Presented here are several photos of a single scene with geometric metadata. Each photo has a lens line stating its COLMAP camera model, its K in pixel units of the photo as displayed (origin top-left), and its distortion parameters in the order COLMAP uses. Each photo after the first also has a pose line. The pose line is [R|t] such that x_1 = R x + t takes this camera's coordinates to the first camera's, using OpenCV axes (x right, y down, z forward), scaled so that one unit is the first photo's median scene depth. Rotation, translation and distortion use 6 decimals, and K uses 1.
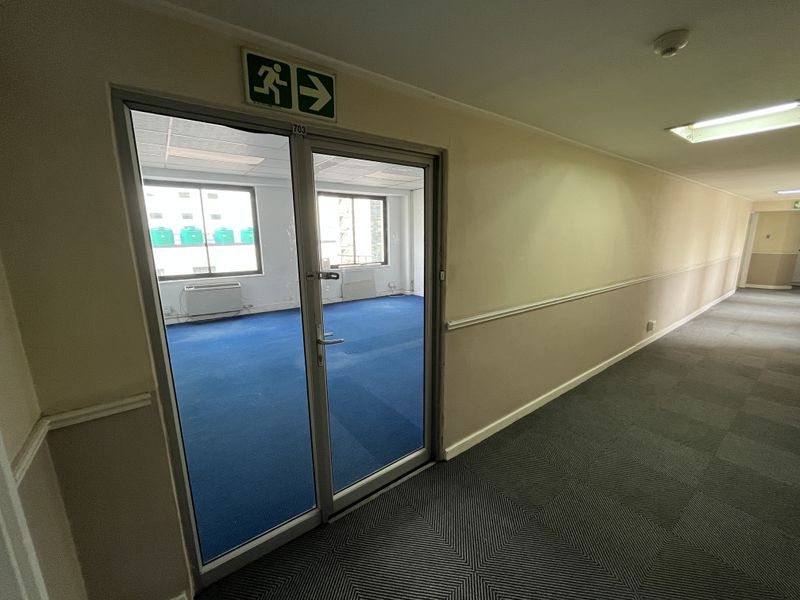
lens RADIAL K [[321.4, 0, 401.1], [0, 321.4, 300.0], [0, 0, 1]] dist [0.000835, 0.000184]
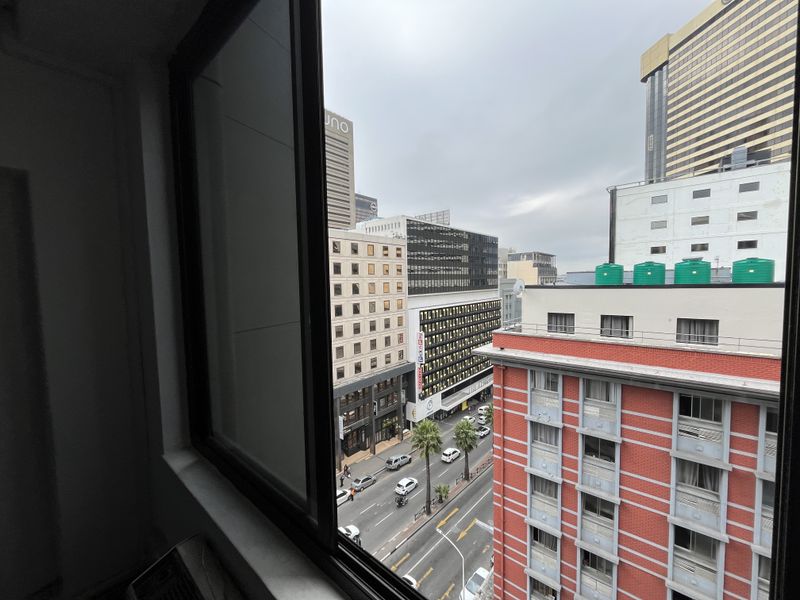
lens RADIAL K [[321.4, 0, 400.1], [0, 321.4, 299.3], [0, 0, 1]] dist [0.000835, 0.000184]
pose [[0.230362, 0.062709, -0.971082, -0.275362], [-0.172544, 0.984741, 0.022660, -0.116214], [0.957686, 0.162334, 0.237667, 0.570320]]
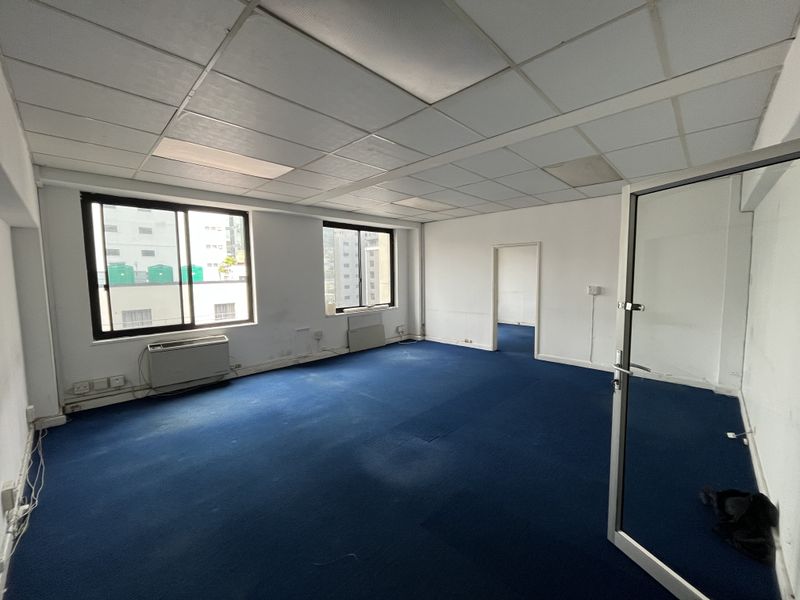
lens RADIAL K [[321.4, 0, 398.5], [0, 321.4, 298.5], [0, 0, 1]] dist [0.000835, 0.000184]
pose [[0.986577, -0.016027, 0.162507, -0.178251], [0.035236, 0.992621, -0.116026, -0.030725], [-0.159449, 0.120194, 0.979862, 0.156379]]
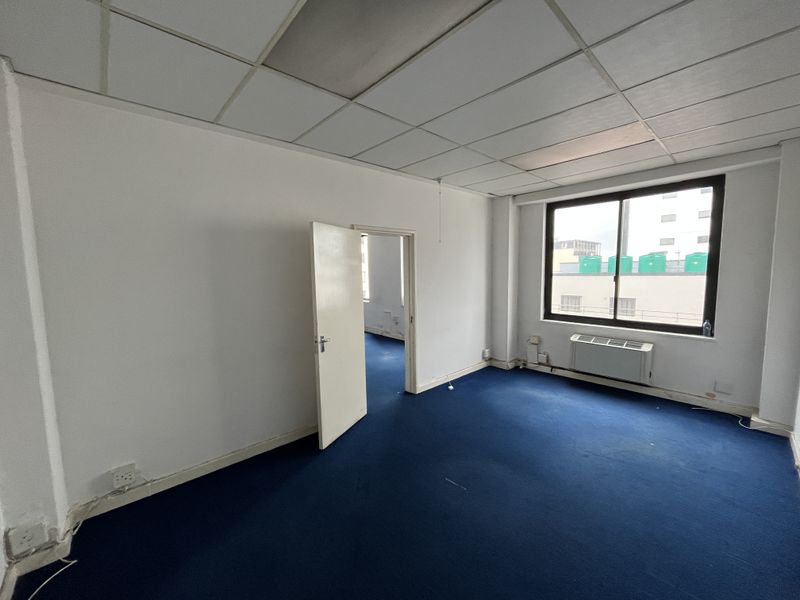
lens RADIAL K [[321.4, 0, 399.2], [0, 321.4, 305.3], [0, 0, 1]] dist [0.000835, 0.000184]
pose [[0.126733, 0.116002, -0.985131, 0.340777], [-0.177633, 0.979738, 0.092515, -0.114156], [0.975902, 0.163267, 0.144771, 0.541507]]
